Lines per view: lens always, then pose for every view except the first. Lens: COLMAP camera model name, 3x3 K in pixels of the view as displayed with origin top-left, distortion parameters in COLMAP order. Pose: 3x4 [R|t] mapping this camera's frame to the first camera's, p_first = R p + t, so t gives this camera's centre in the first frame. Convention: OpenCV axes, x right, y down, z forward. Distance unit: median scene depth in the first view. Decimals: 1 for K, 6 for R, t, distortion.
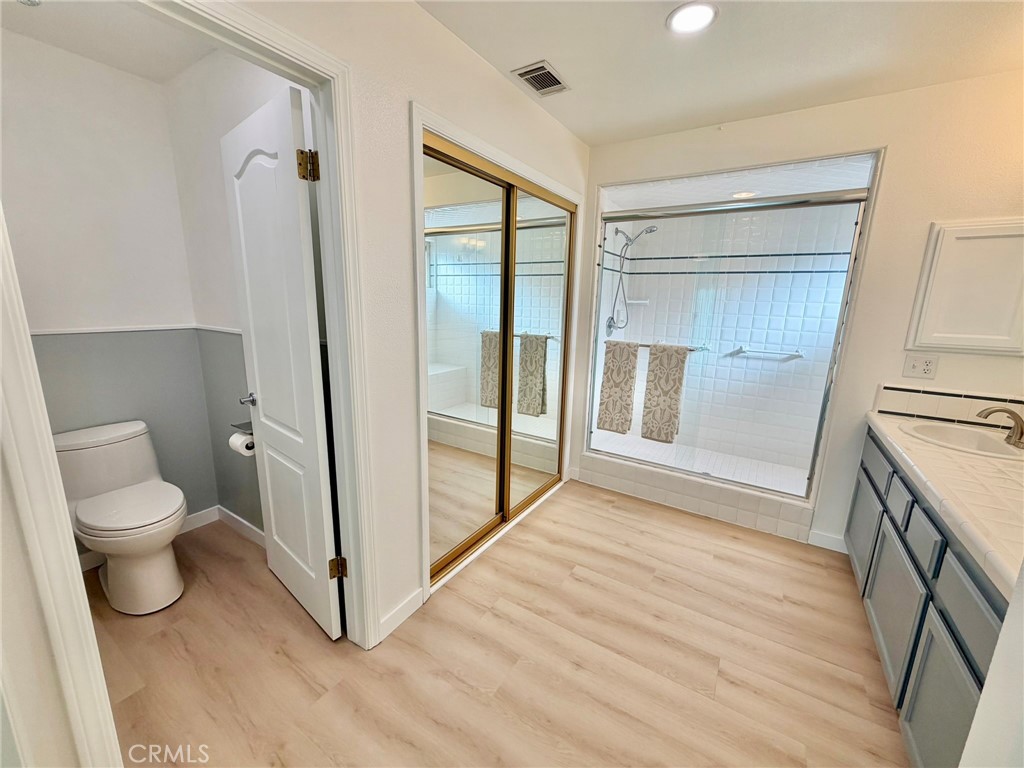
lens RADIAL K [[409.0, 0, 512.0], [0, 409.0, 384.0], [0, 0, 1]] dist [0.000527, 0.000105]
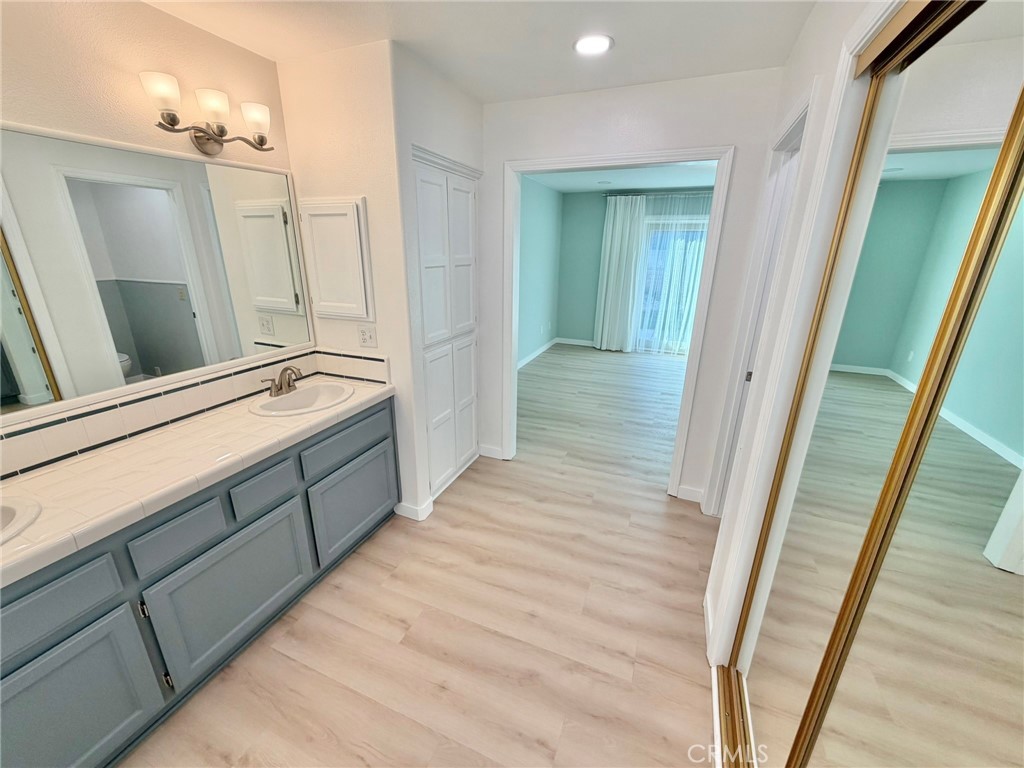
lens RADIAL K [[409.0, 0, 512.0], [0, 409.0, 384.0], [0, 0, 1]] dist [0.000527, 0.000105]
pose [[-0.983418, 0.019554, -0.180298, 0.252483], [-0.074074, 0.864151, 0.497751, -0.275421], [0.165537, 0.502853, -0.848373, 1.008665]]
